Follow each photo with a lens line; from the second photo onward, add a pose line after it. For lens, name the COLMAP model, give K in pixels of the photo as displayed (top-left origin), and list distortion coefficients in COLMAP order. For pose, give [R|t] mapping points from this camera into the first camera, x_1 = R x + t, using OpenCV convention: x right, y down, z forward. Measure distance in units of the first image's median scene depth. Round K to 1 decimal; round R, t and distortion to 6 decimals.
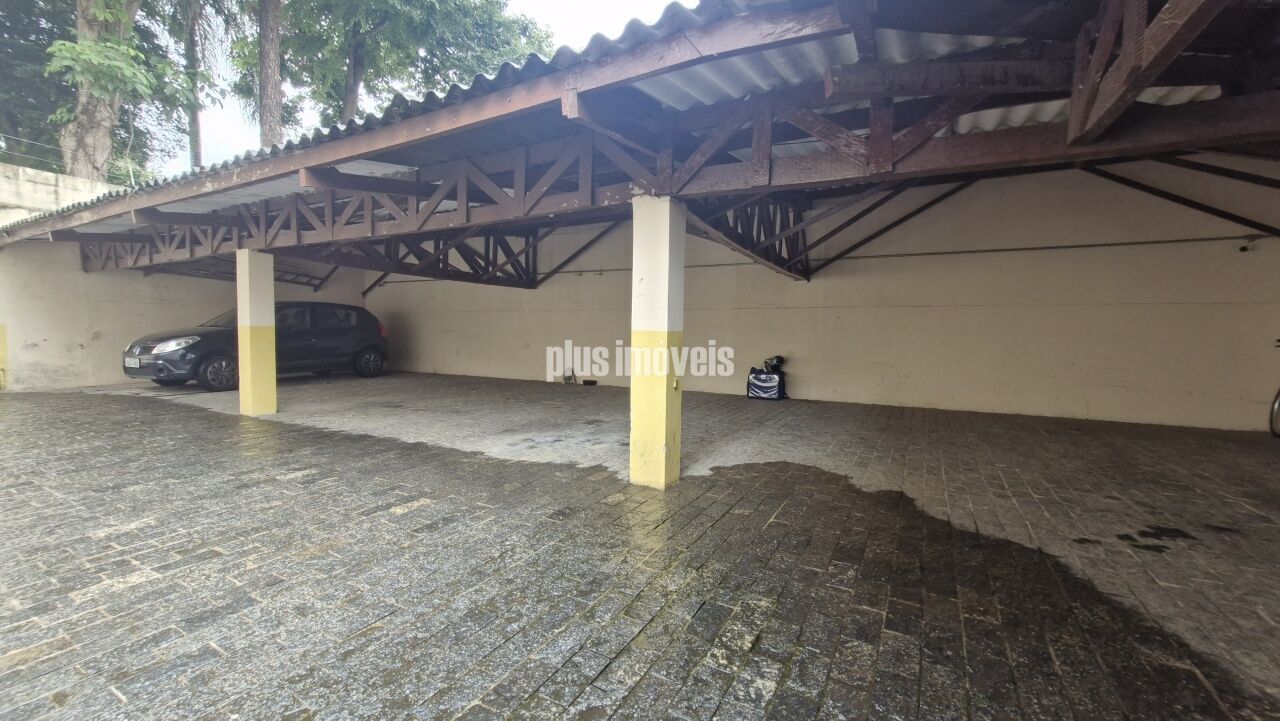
lens RADIAL K [[508.6, 0, 639.3], [0, 508.6, 356.8], [0, 0, 1]] dist [0.002134, -0.000334]
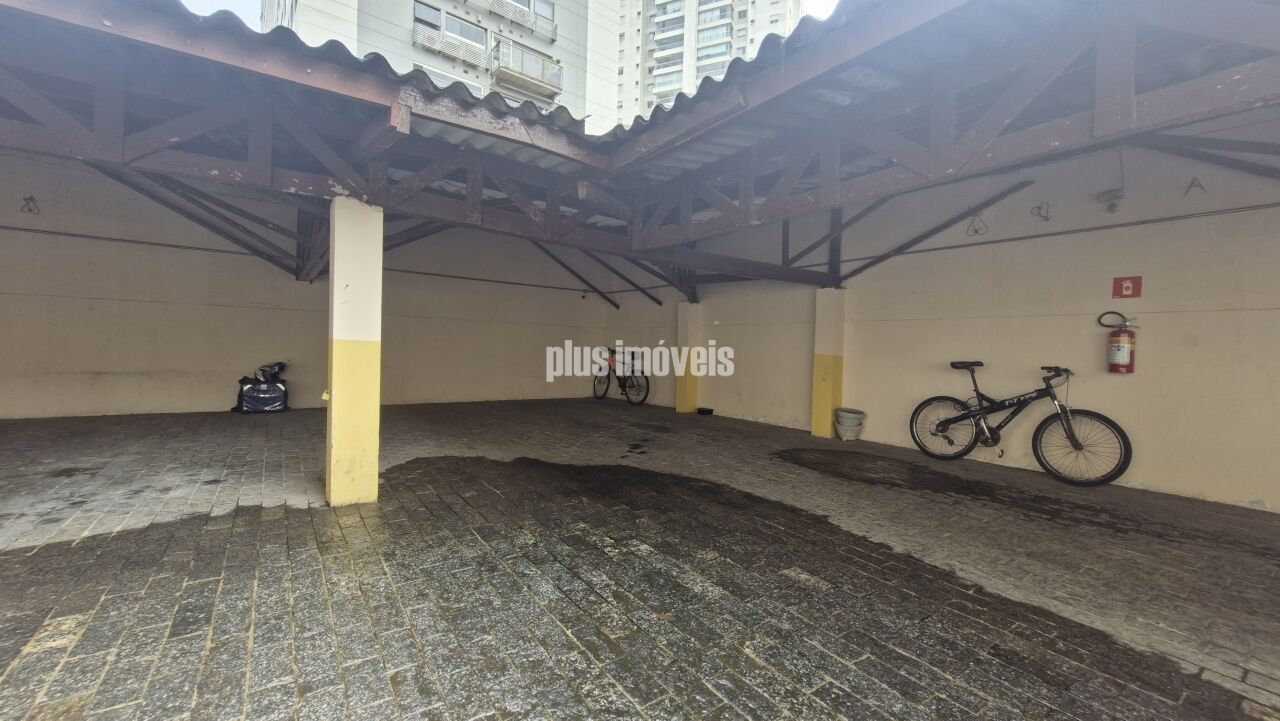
lens RADIAL K [[508.6, 0, 637.4], [0, 508.6, 364.0], [0, 0, 1]] dist [0.002134, -0.000334]
pose [[0.418407, -0.027938, 0.907830, -0.836659], [0.016380, 0.999596, 0.023212, -0.028165], [-0.908112, 0.005158, 0.418696, 0.159594]]
